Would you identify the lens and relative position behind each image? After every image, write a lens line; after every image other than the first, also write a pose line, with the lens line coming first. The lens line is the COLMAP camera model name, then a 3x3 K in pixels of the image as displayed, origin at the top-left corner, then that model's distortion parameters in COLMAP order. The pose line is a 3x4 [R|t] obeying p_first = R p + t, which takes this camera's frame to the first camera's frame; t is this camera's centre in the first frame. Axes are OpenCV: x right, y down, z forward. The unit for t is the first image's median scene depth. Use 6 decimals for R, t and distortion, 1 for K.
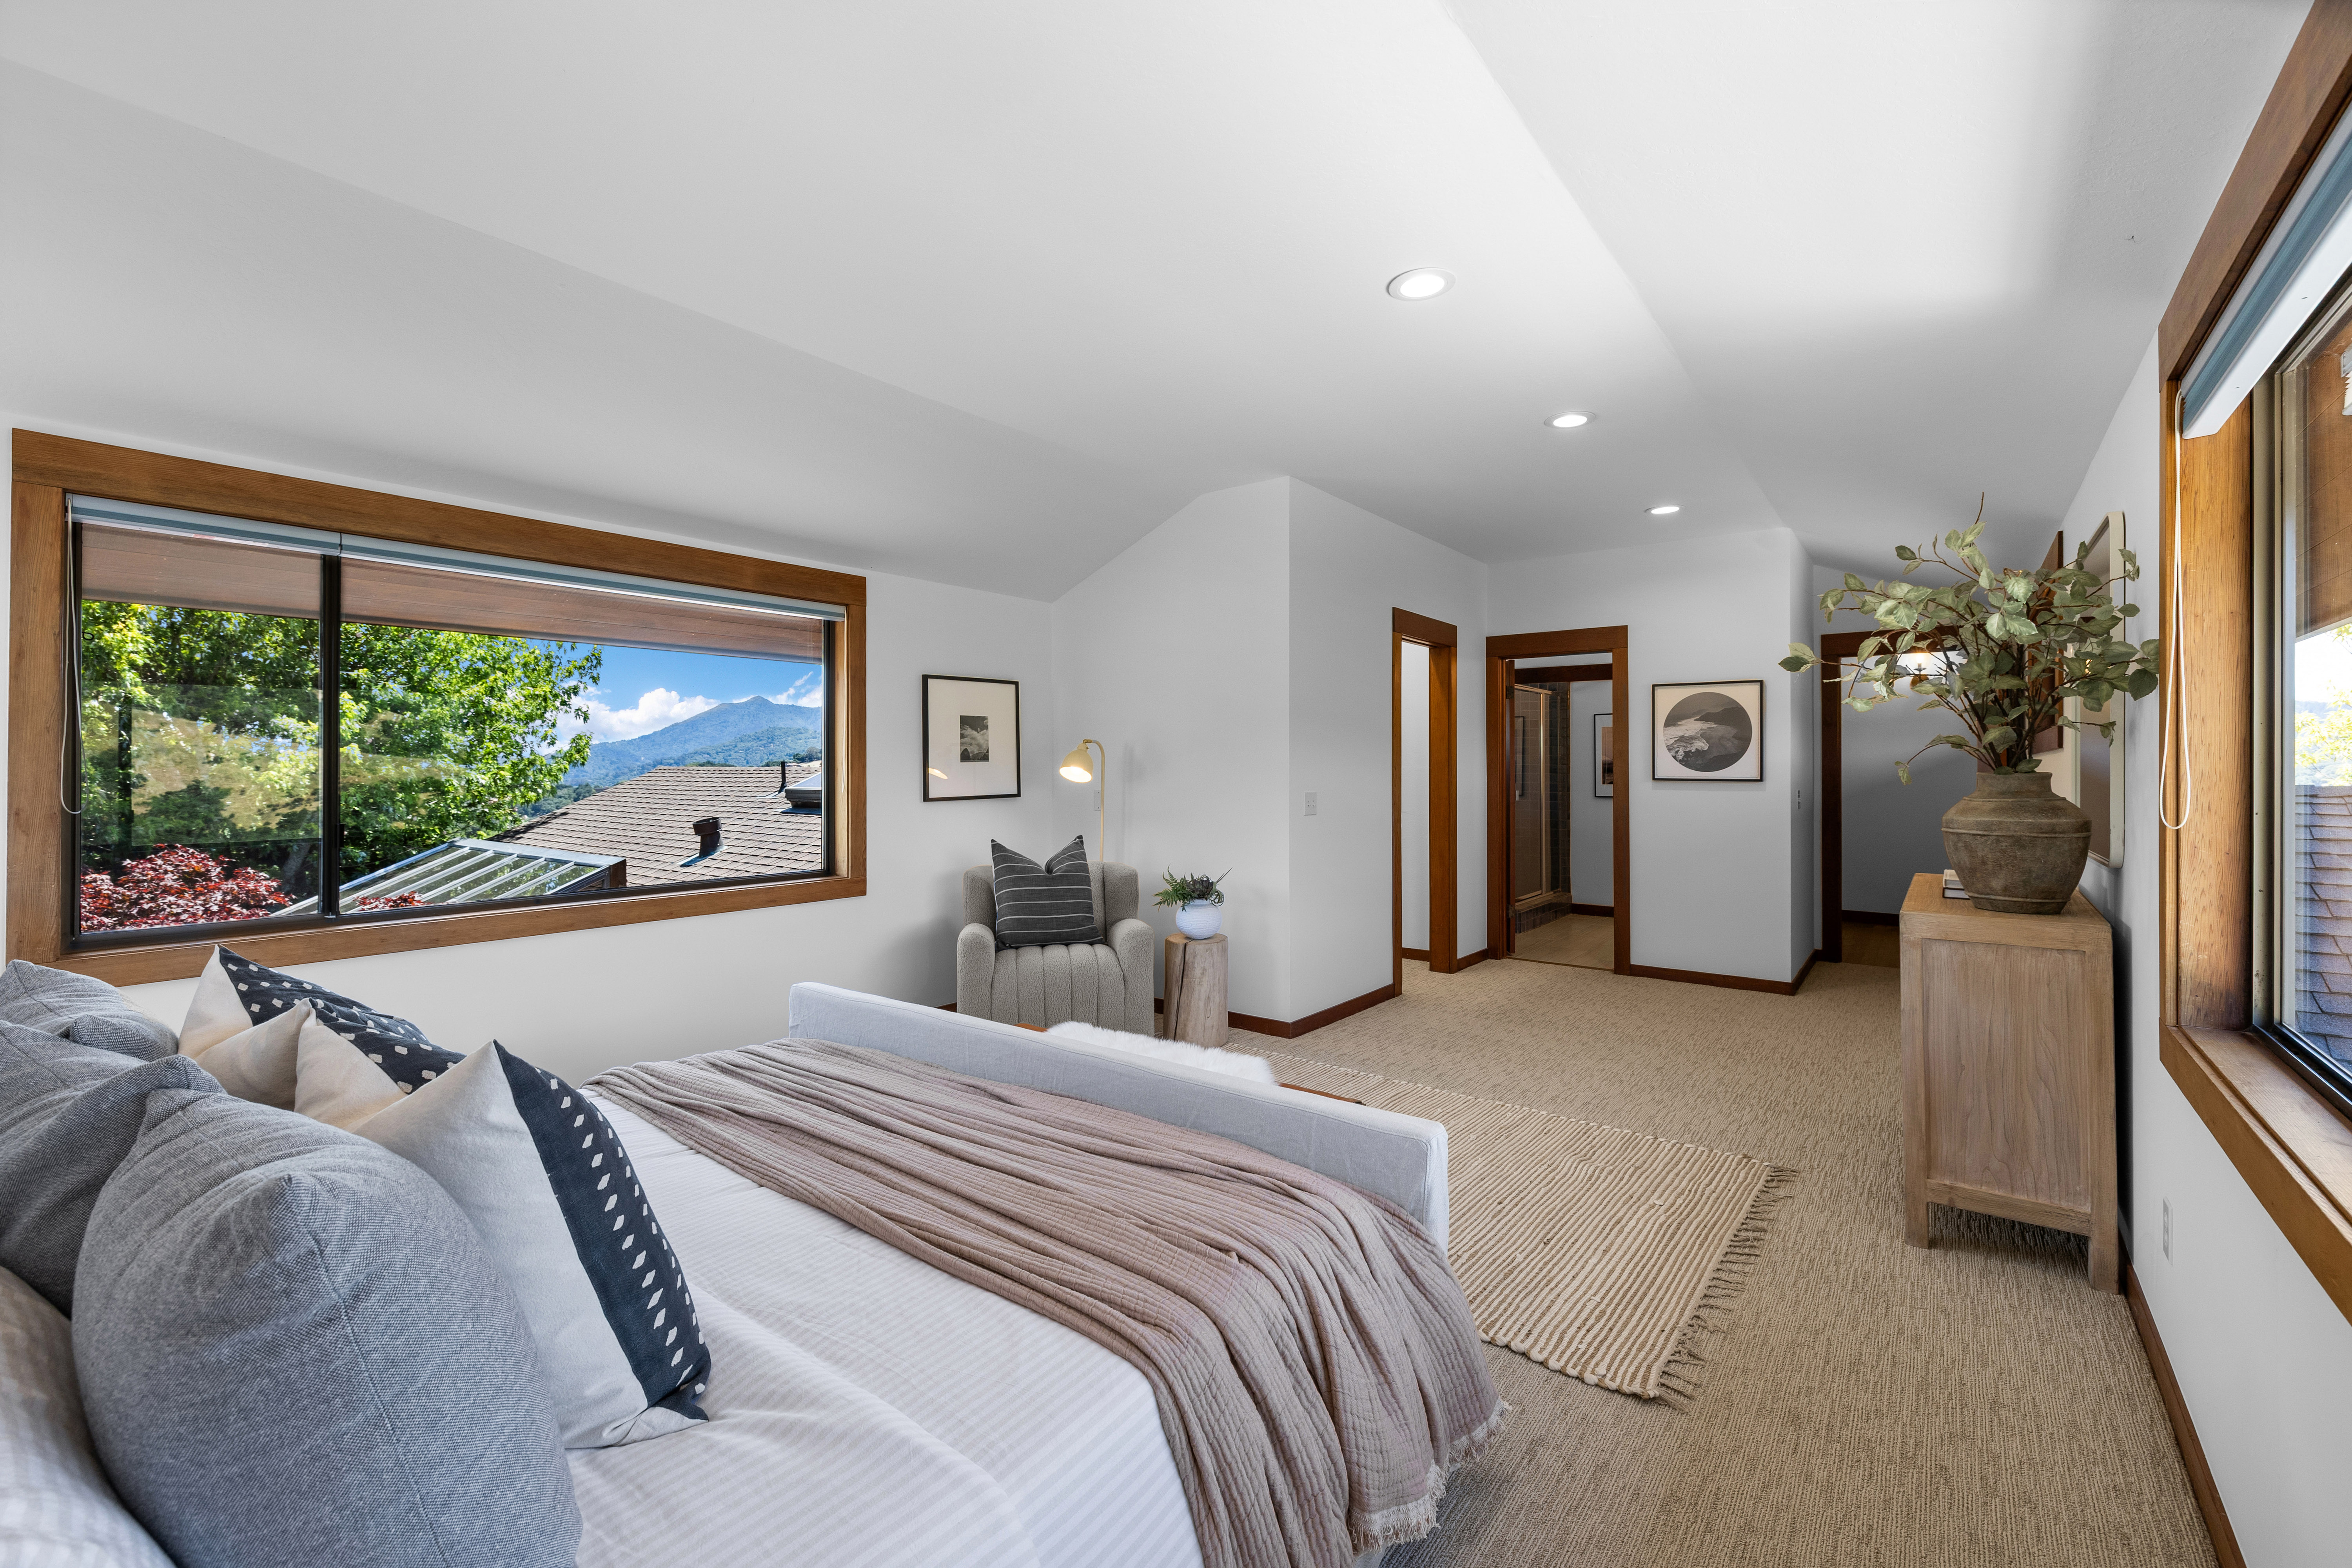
lens RADIAL K [[985.5, 0, 1180.8], [0, 985.5, 762.0], [0, 0, 1]] dist [0.005014, -0.001285]
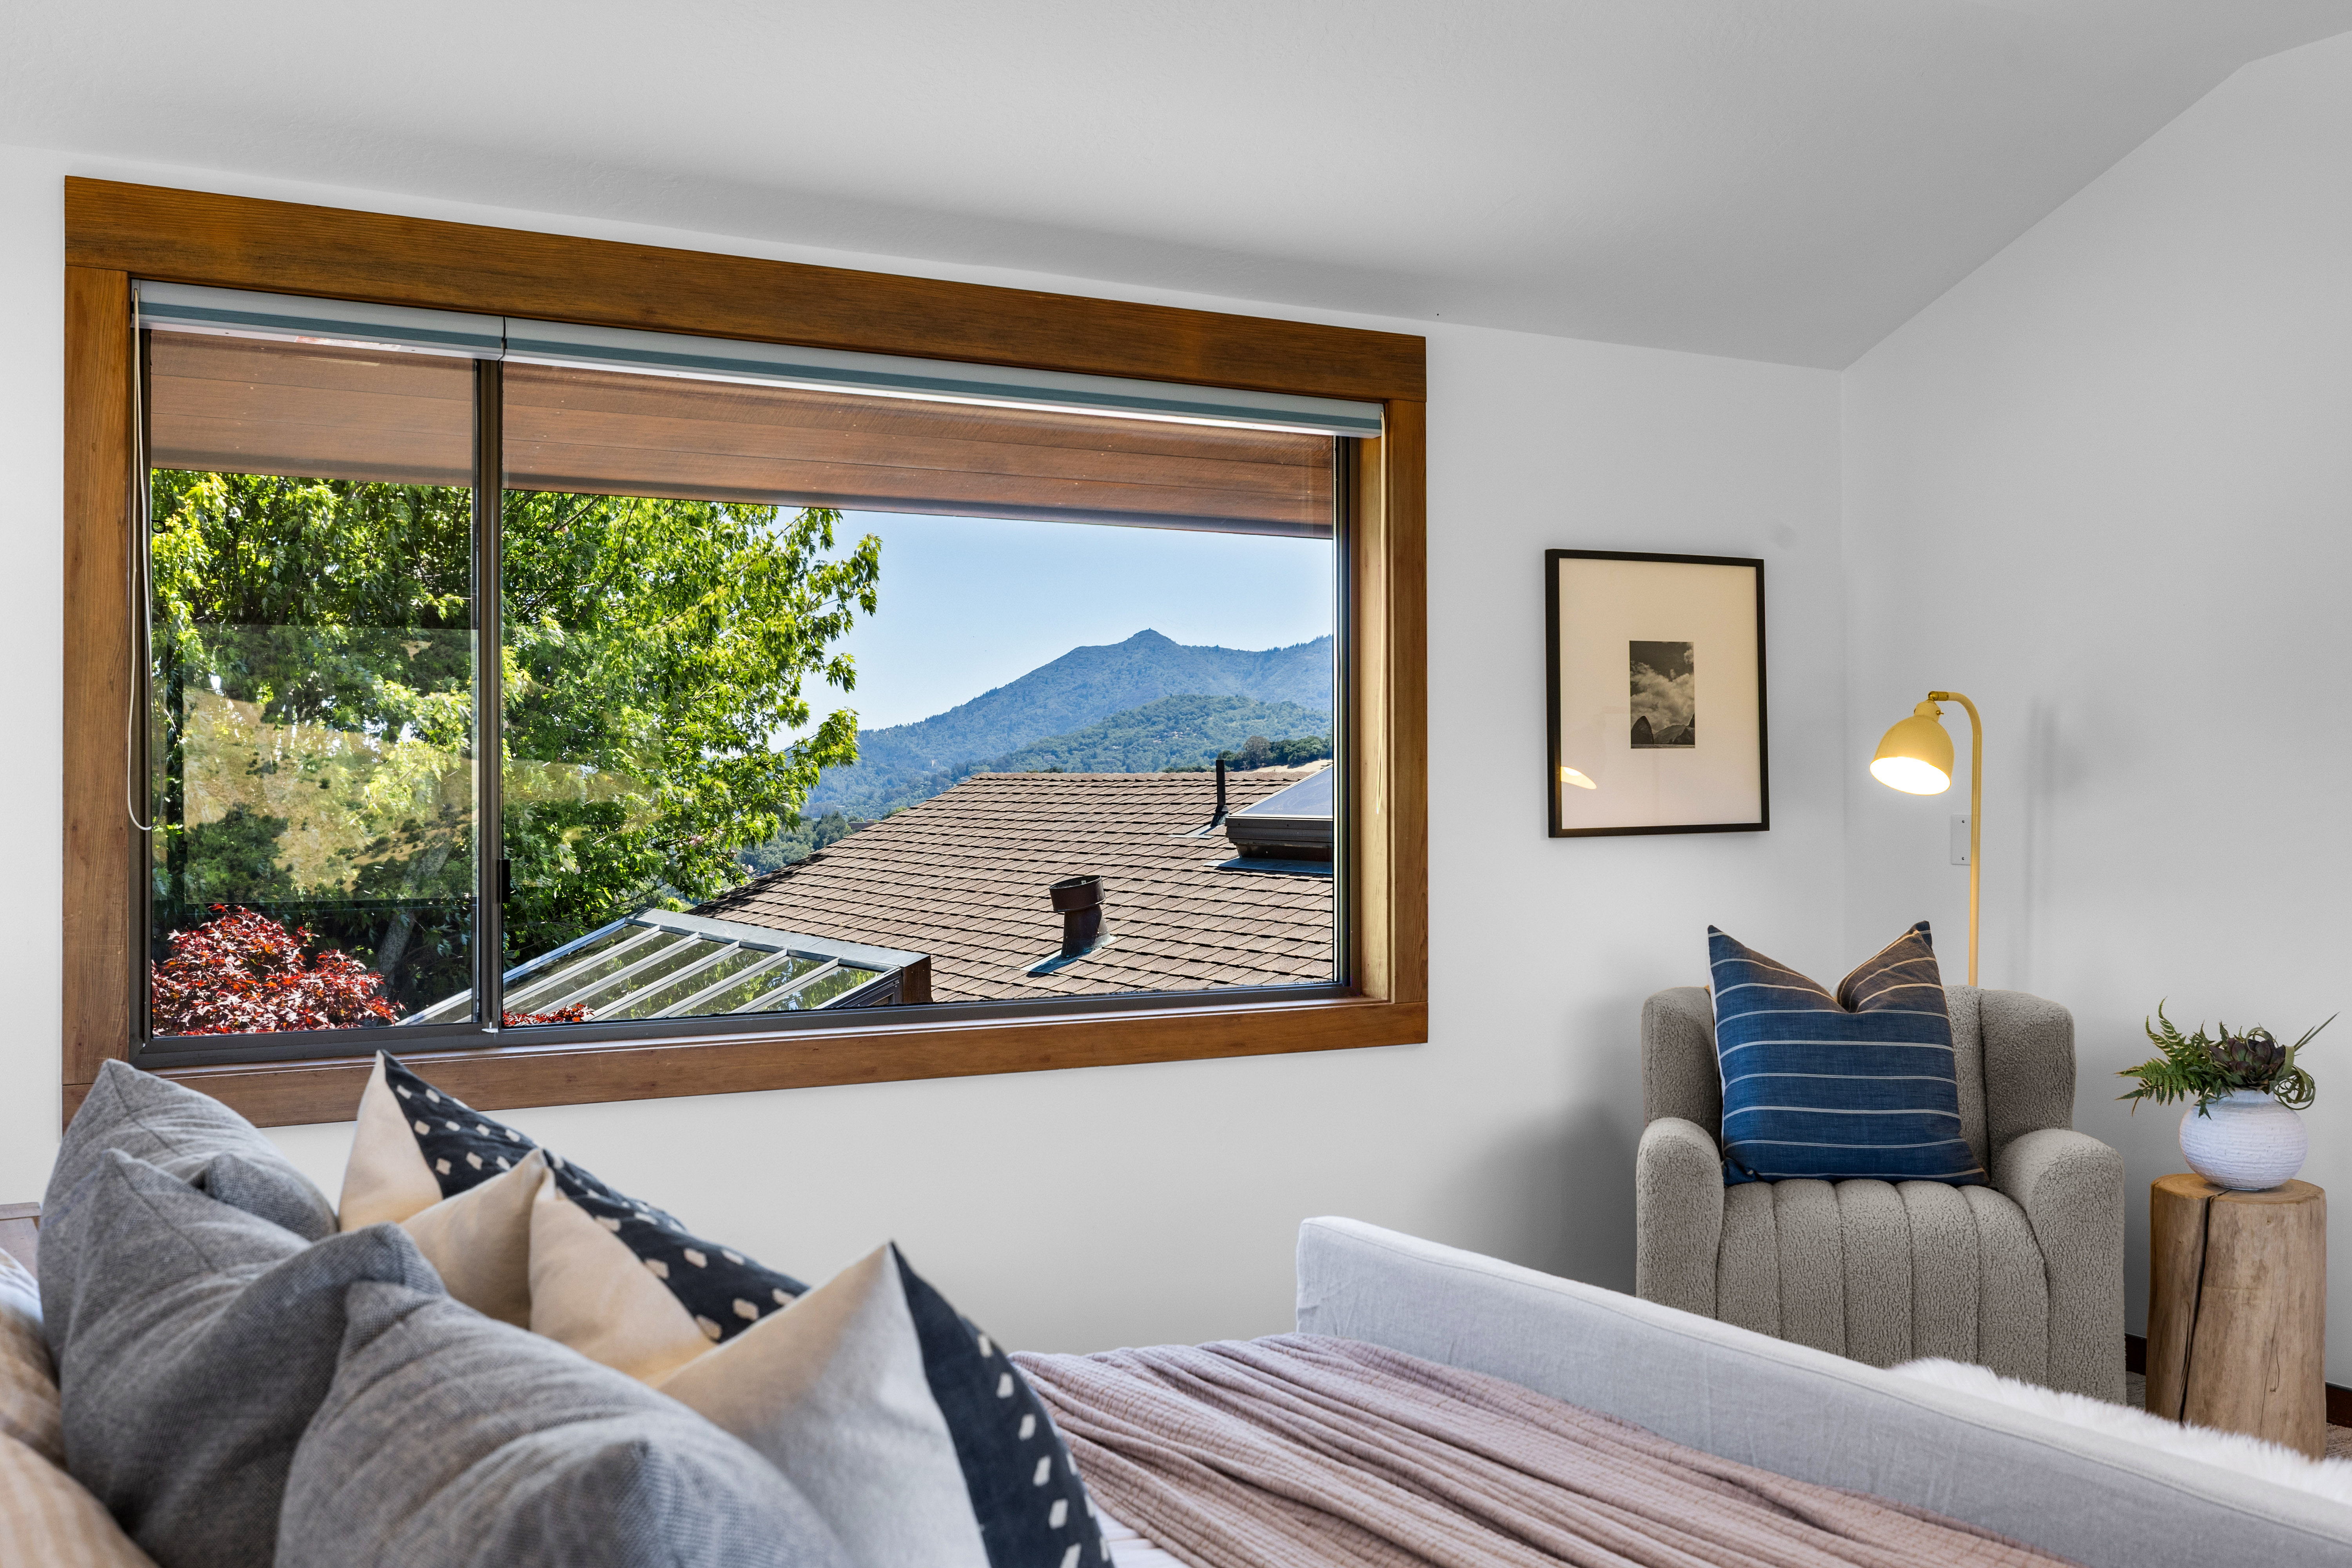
lens RADIAL K [[2259.2, 0, 1185.5], [0, 2259.2, 786.4], [0, 0, 1]] dist [0.001758, 0.000000]
pose [[0.925132, 0.002052, -0.379641, -0.035524], [0.000835, 0.999972, 0.007440, 0.012533], [0.379645, -0.007200, 0.925104, 0.002714]]
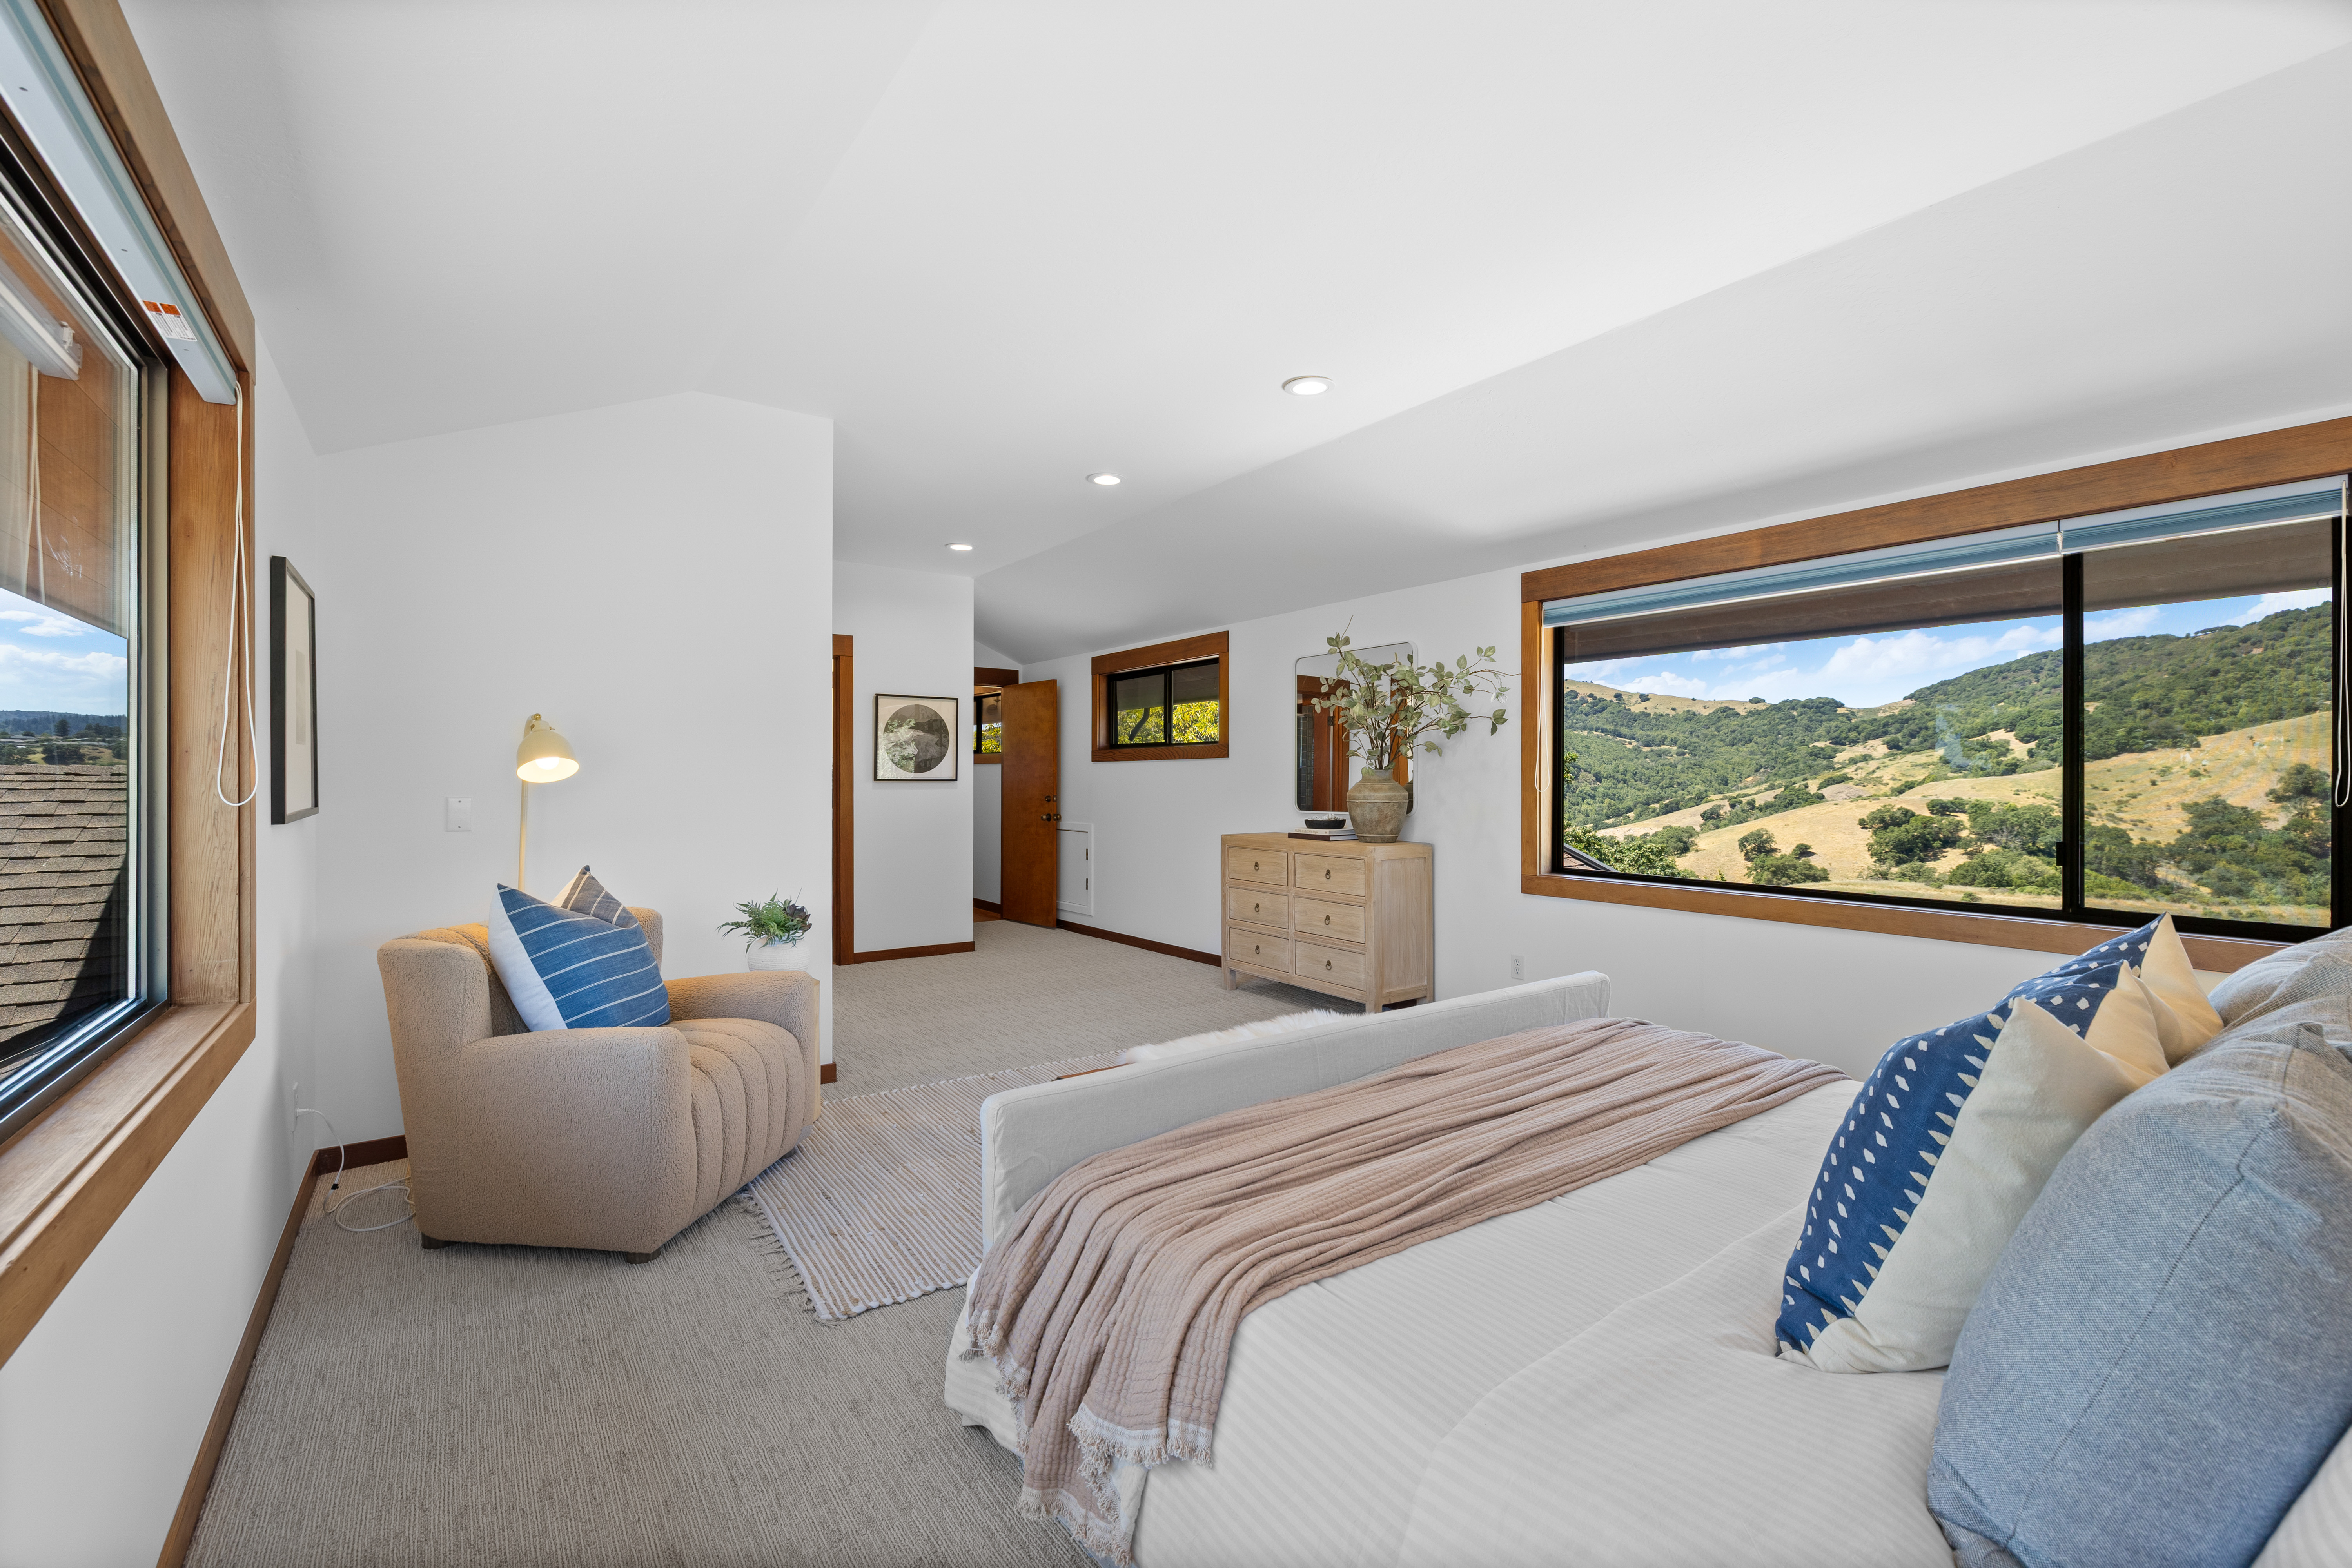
lens RADIAL K [[985.5, 0, 1170.0], [0, 985.5, 773.8], [0, 0, 1]] dist [0.005014, -0.001285]
pose [[0.294198, 0.002955, 0.955740, -0.770237], [-0.006414, 0.999979, -0.001118, 0.016705], [-0.955723, -0.005801, 0.294211, 0.585423]]
